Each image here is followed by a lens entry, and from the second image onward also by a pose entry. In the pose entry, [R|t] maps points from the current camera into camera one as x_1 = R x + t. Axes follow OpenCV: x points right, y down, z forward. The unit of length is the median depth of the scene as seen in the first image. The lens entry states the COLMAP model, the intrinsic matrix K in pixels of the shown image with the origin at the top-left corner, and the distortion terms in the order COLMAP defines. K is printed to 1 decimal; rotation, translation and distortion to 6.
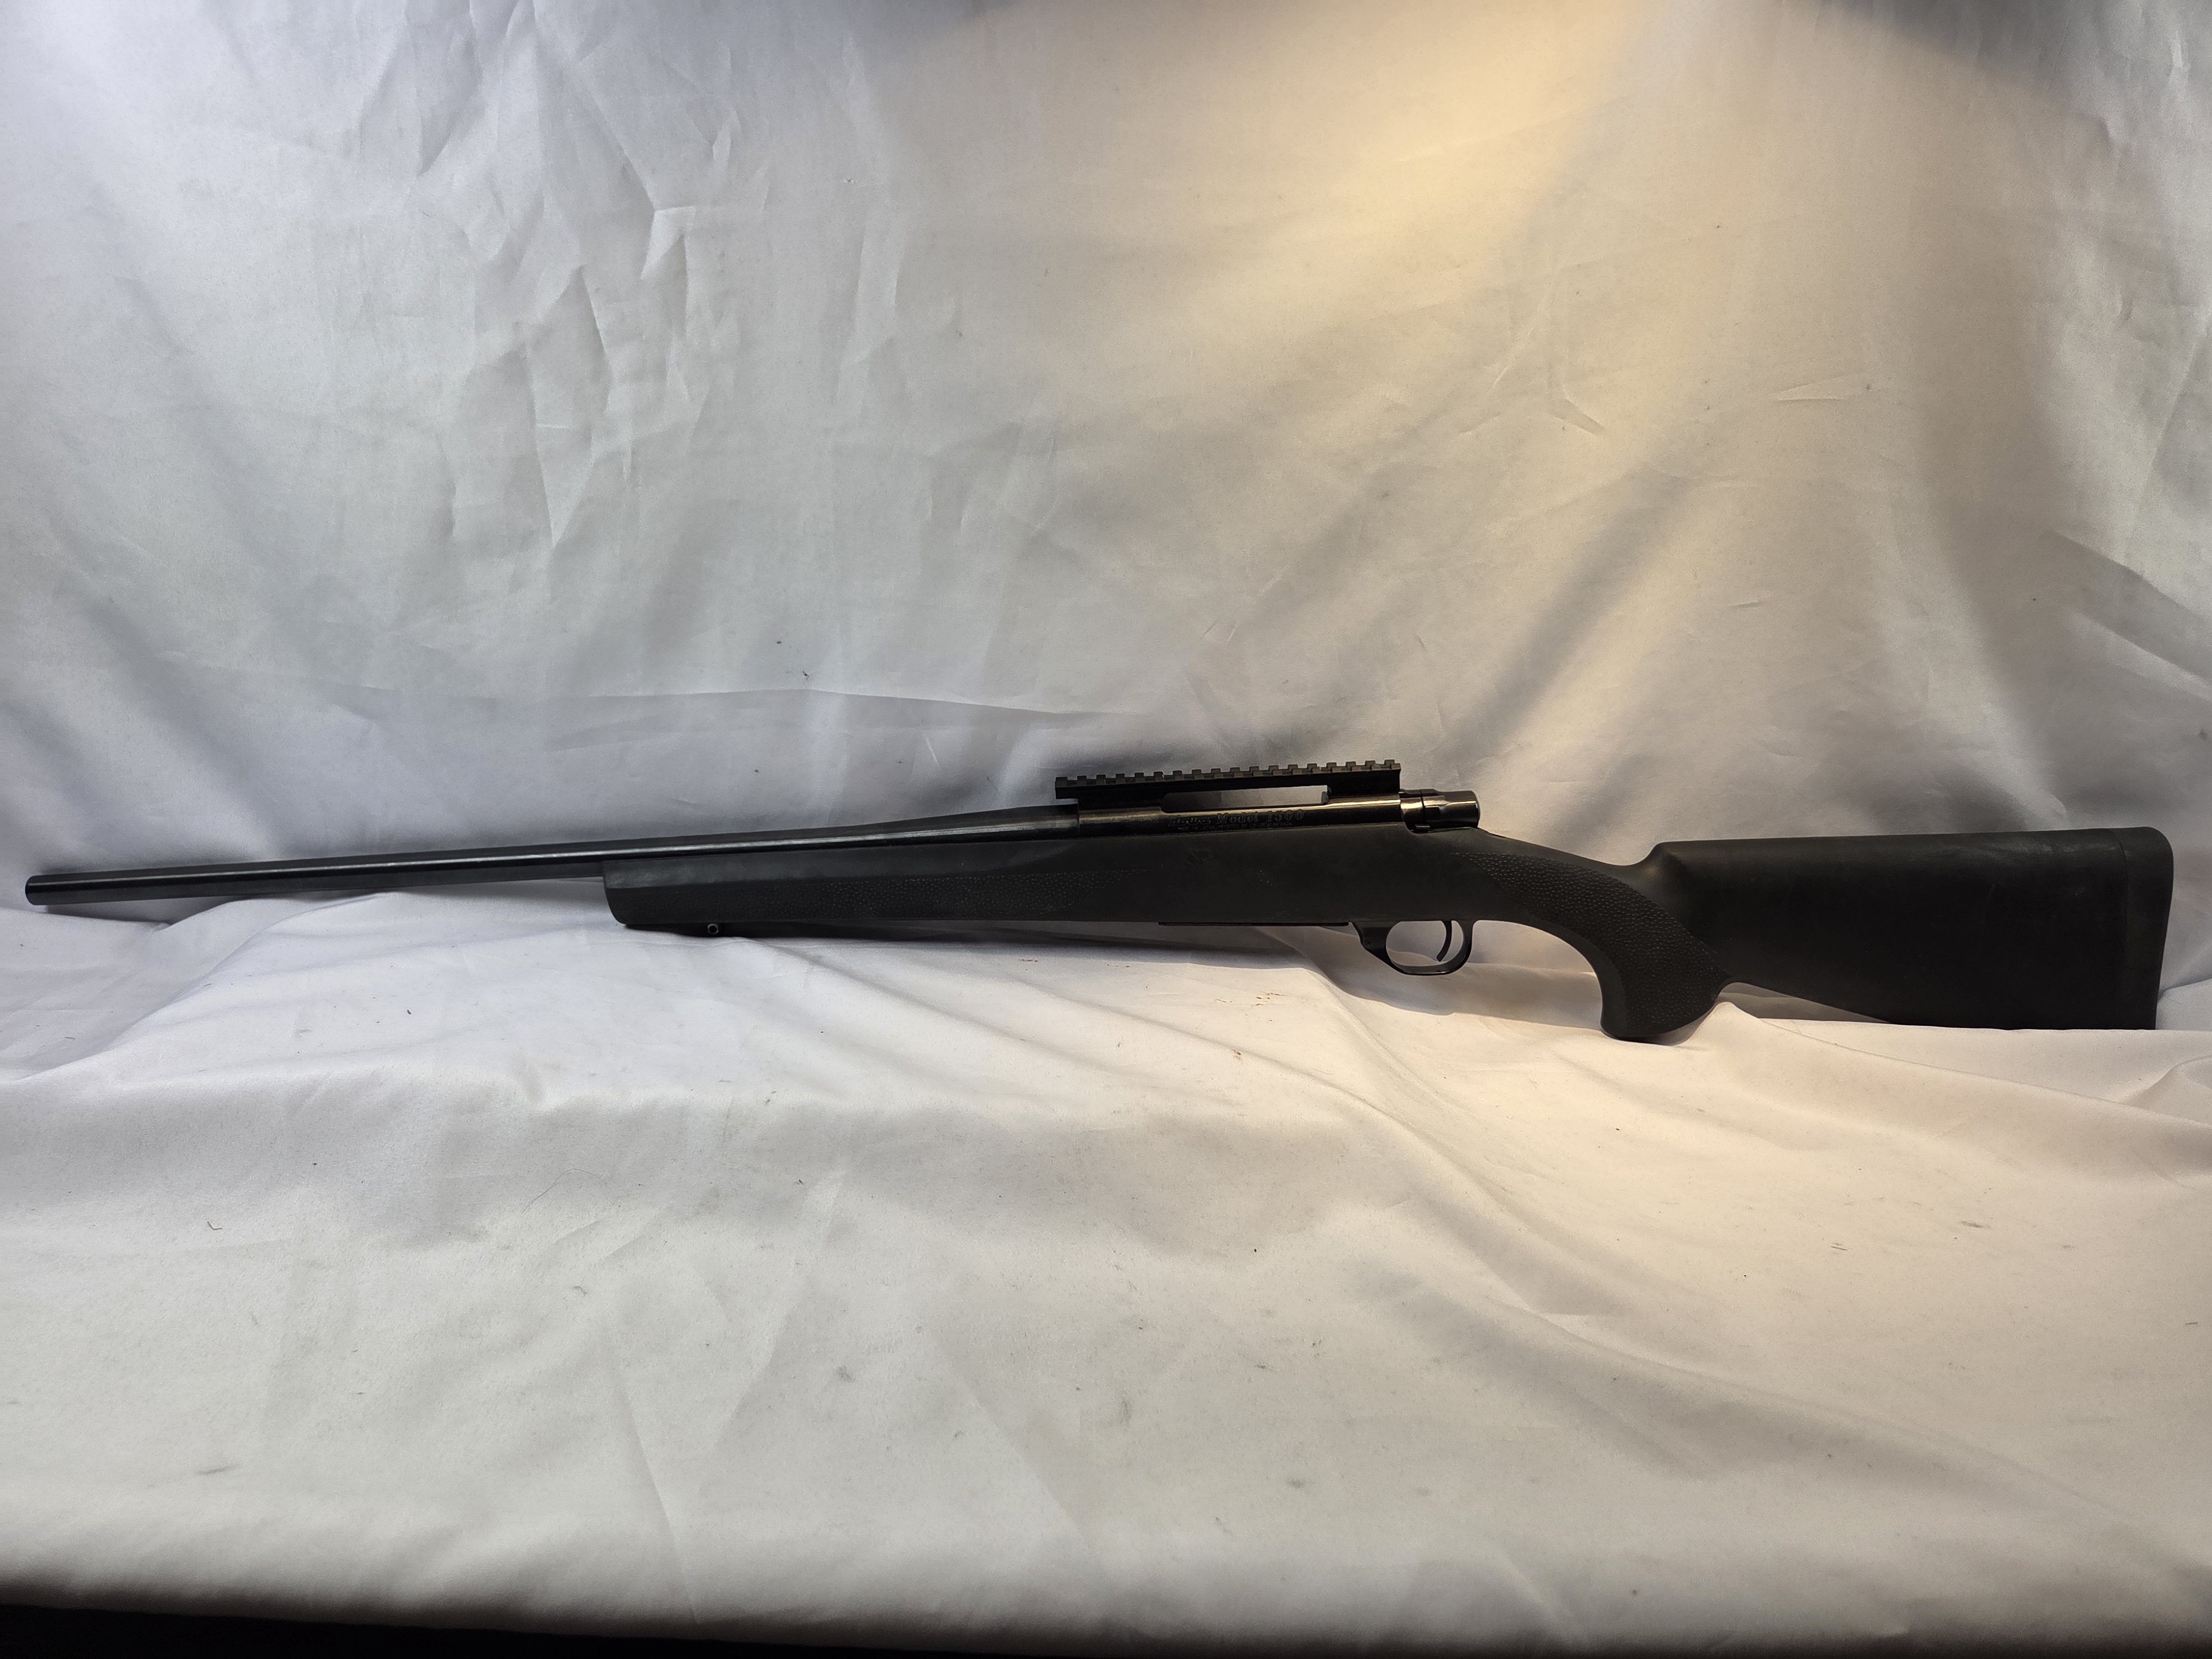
lens RADIAL K [[1498.9, 0, 1106.0], [0, 1498.9, 829.5], [0, 0, 1]] dist [-0.096641, 0.005840]
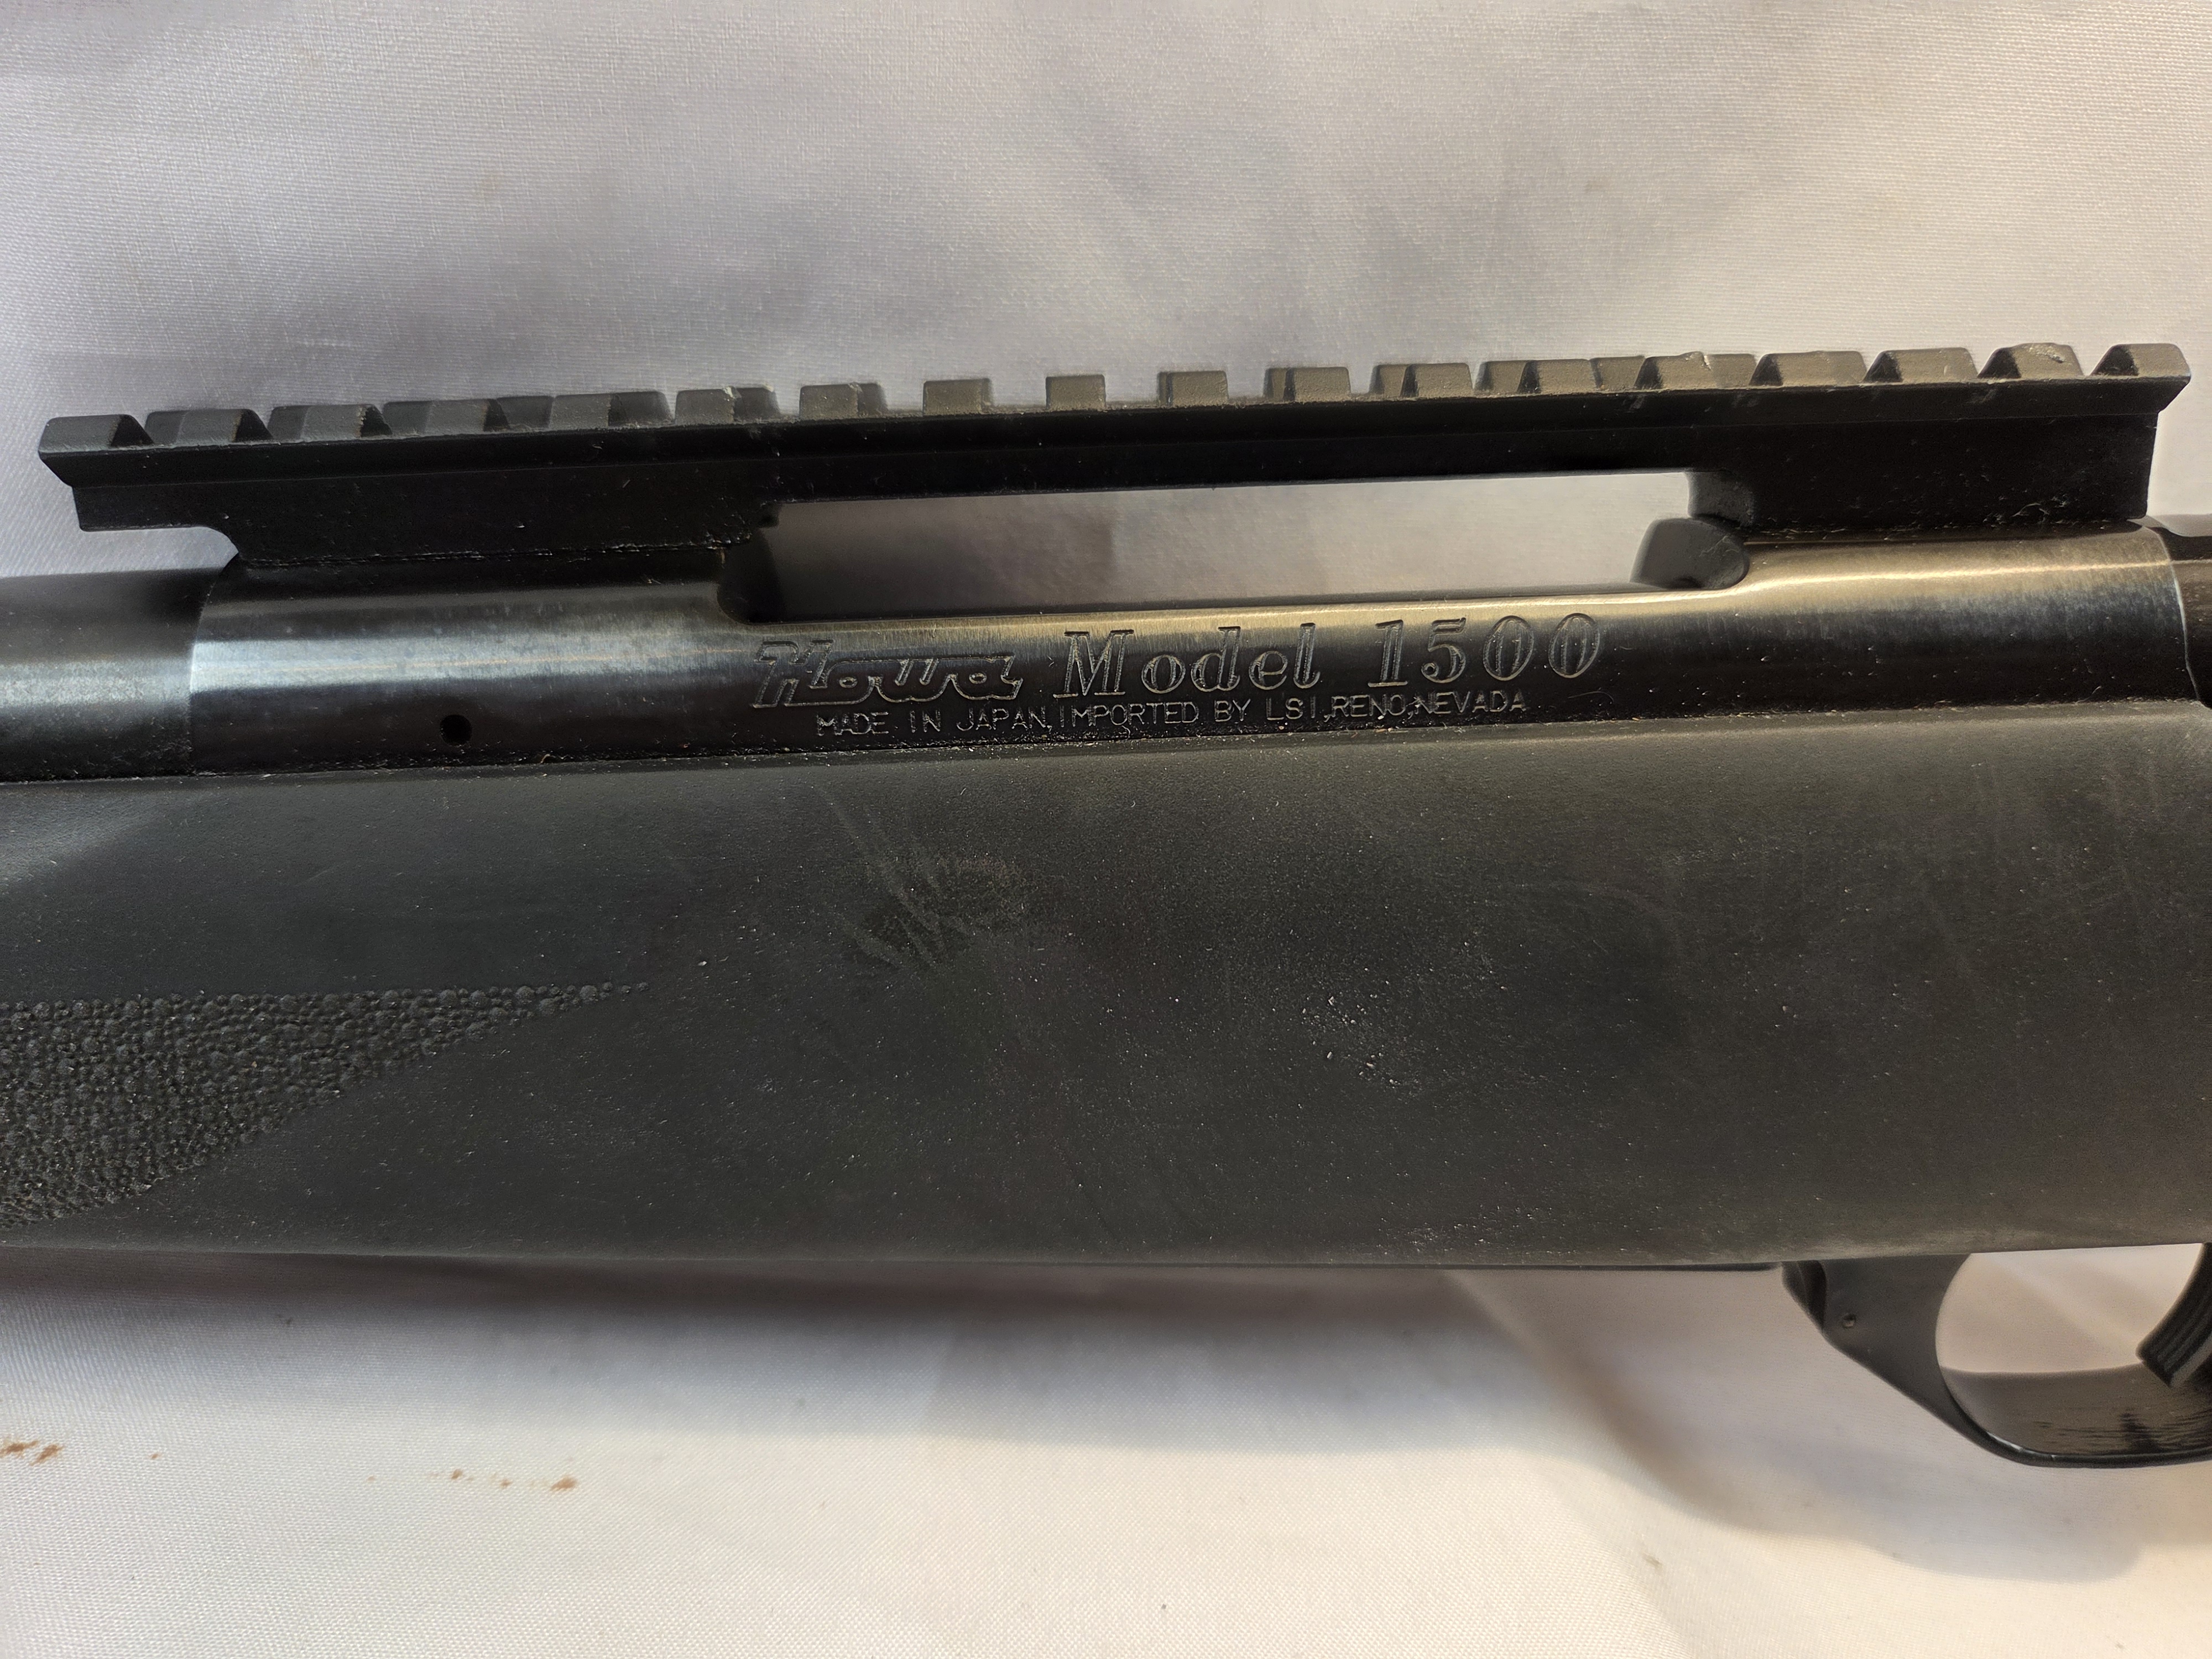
lens RADIAL K [[2000.1, 0, 1106.0], [0, 2000.1, 829.5], [0, 0, 1]] dist [-0.011759, 0.008458]
pose [[0.999221, 0.009428, 0.038334, 0.072436], [-0.013809, 0.993192, 0.115670, -0.015260], [-0.036982, -0.116110, 0.992548, 0.804522]]
